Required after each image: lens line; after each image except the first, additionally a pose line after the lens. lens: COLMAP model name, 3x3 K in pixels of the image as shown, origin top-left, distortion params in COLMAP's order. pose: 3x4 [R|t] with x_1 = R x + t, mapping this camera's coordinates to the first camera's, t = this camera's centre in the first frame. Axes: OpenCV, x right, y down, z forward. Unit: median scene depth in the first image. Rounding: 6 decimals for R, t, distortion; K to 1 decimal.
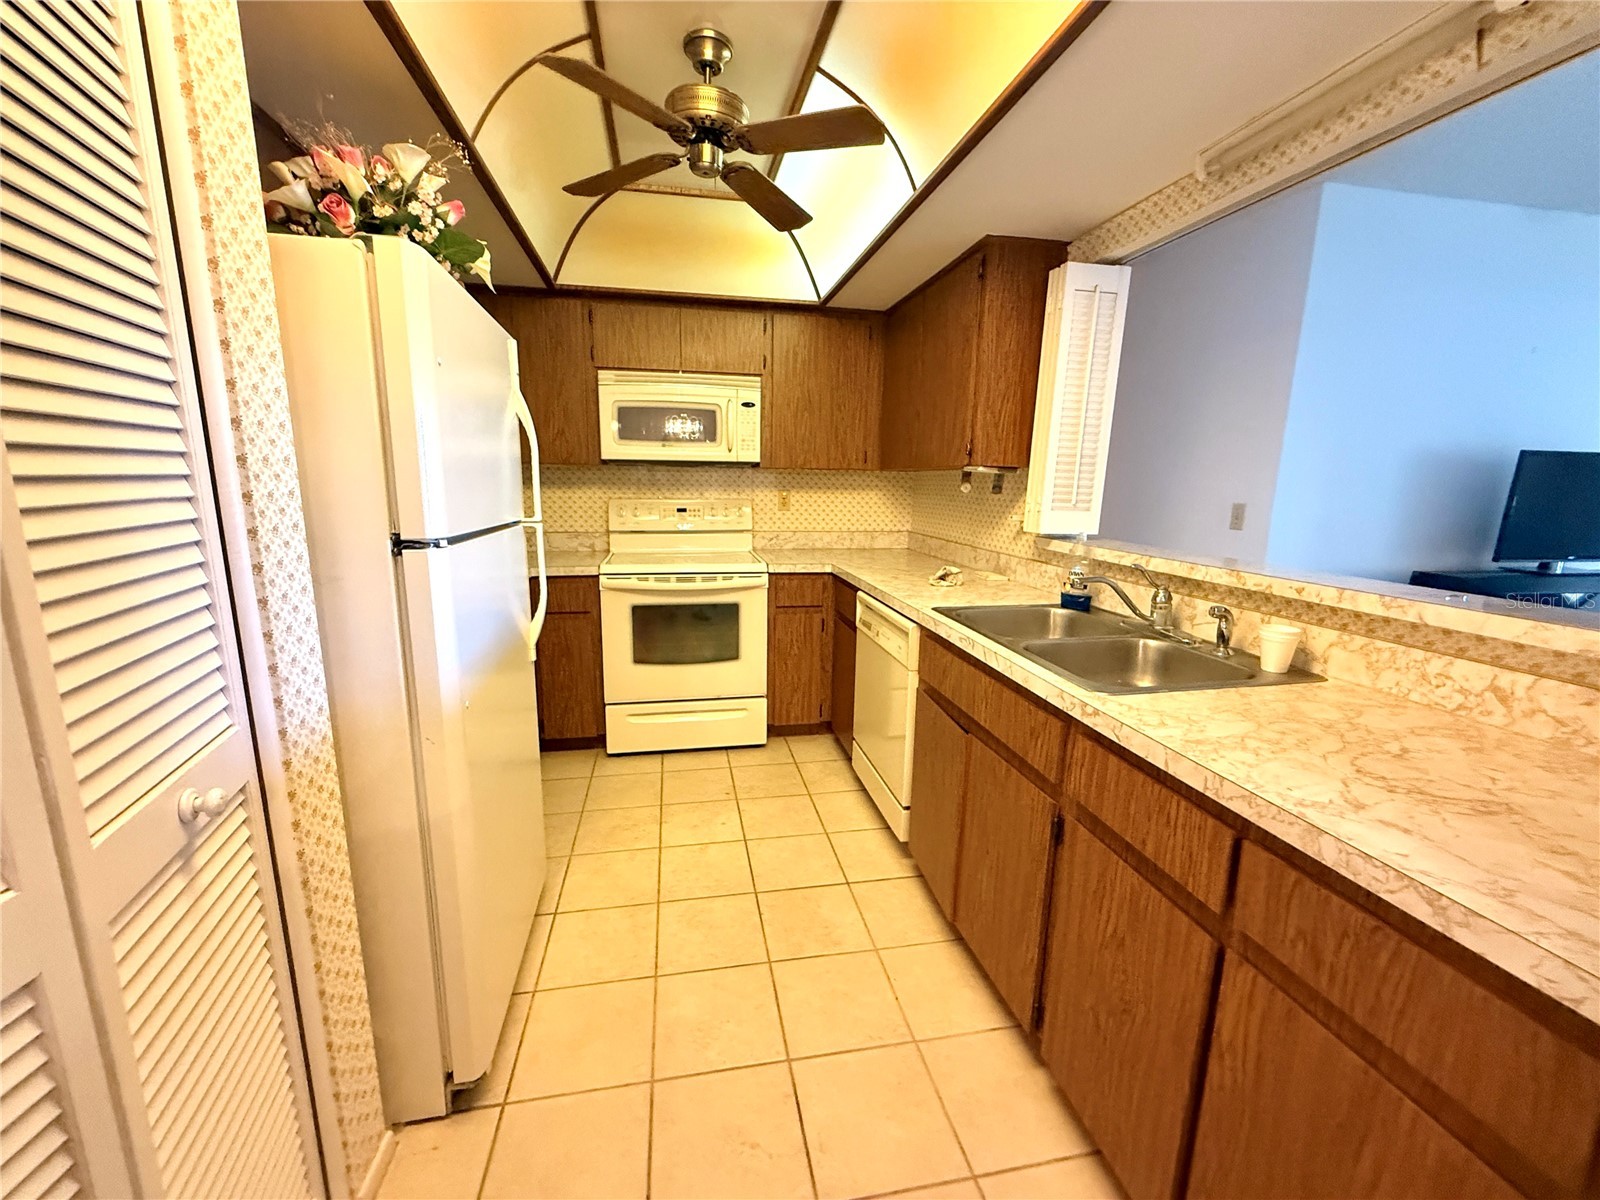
lens RADIAL K [[638.9, 0, 797.1], [0, 638.9, 600.8], [0, 0, 1]] dist [0.000840, -0.000430]
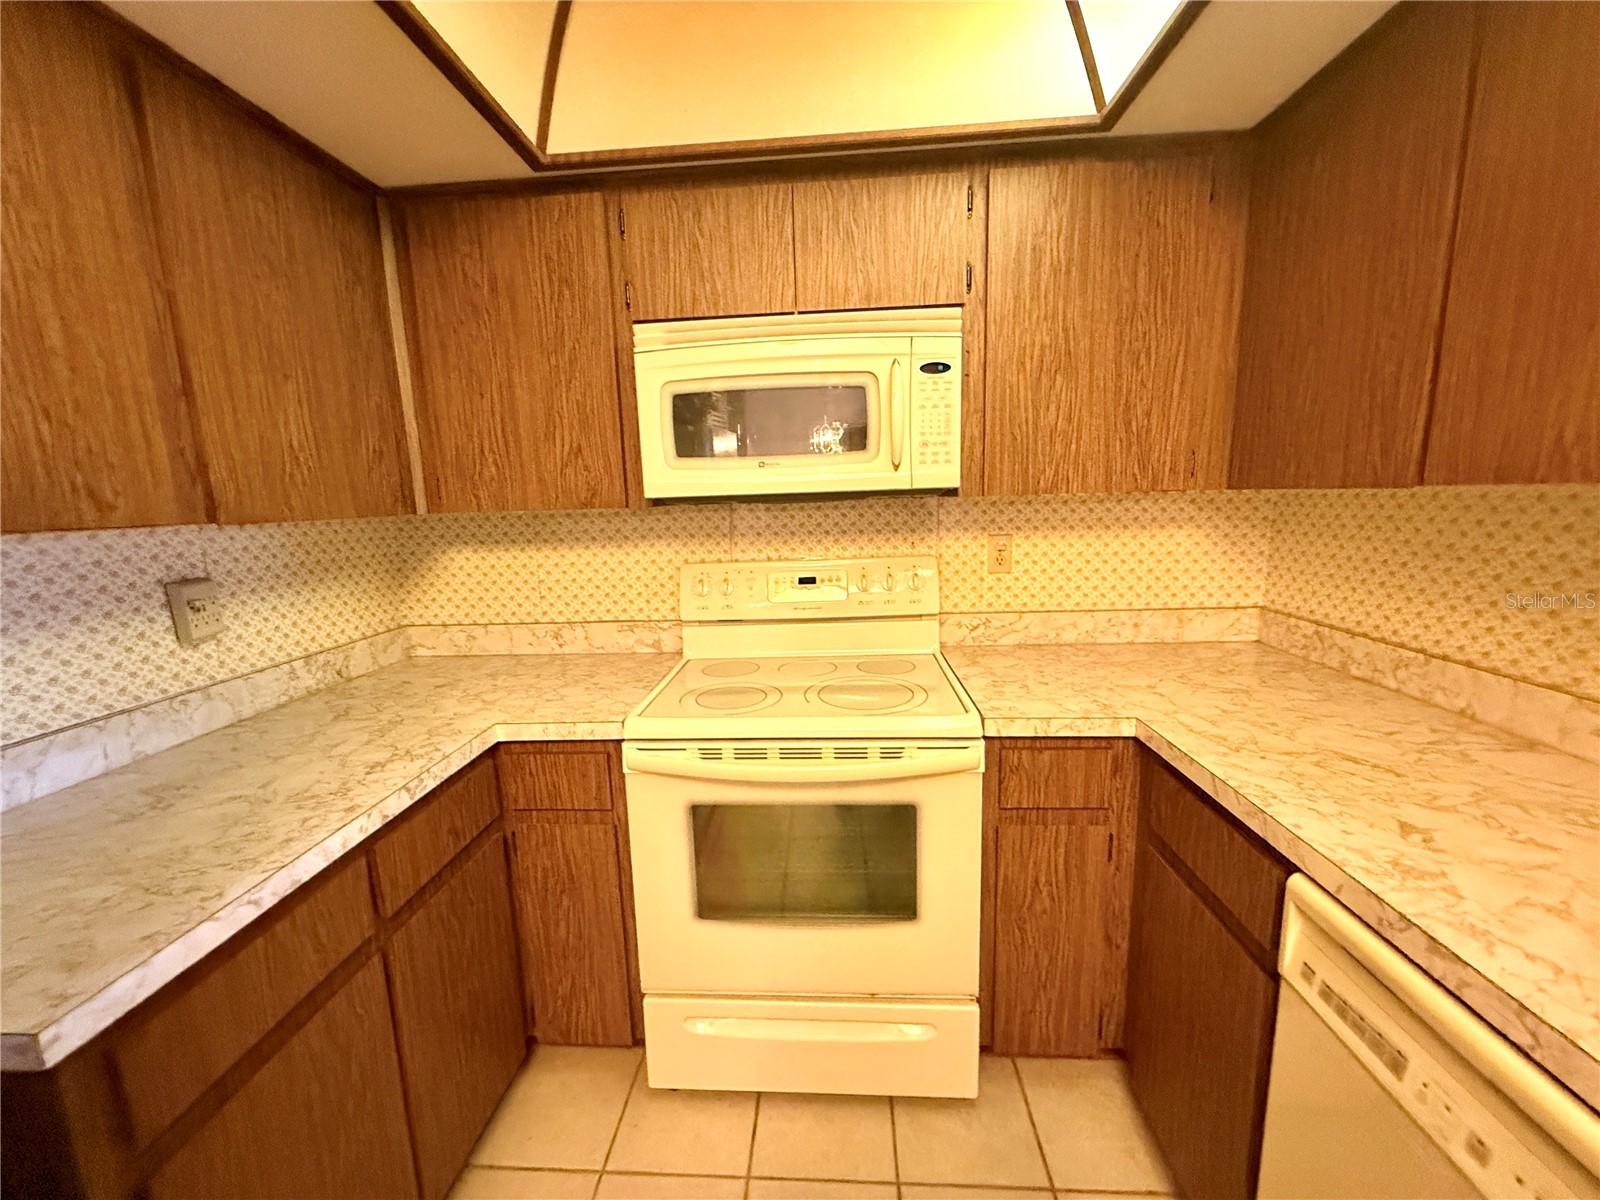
lens RADIAL K [[643.5, 0, 800.0], [0, 643.5, 600.0], [0, 0, 1]] dist [0.000264, 0.000439]
pose [[0.967686, -0.005412, -0.252100, -0.053161], [-0.000148, 0.999757, -0.022029, -0.123508], [0.252158, 0.021354, 0.967450, 0.511487]]
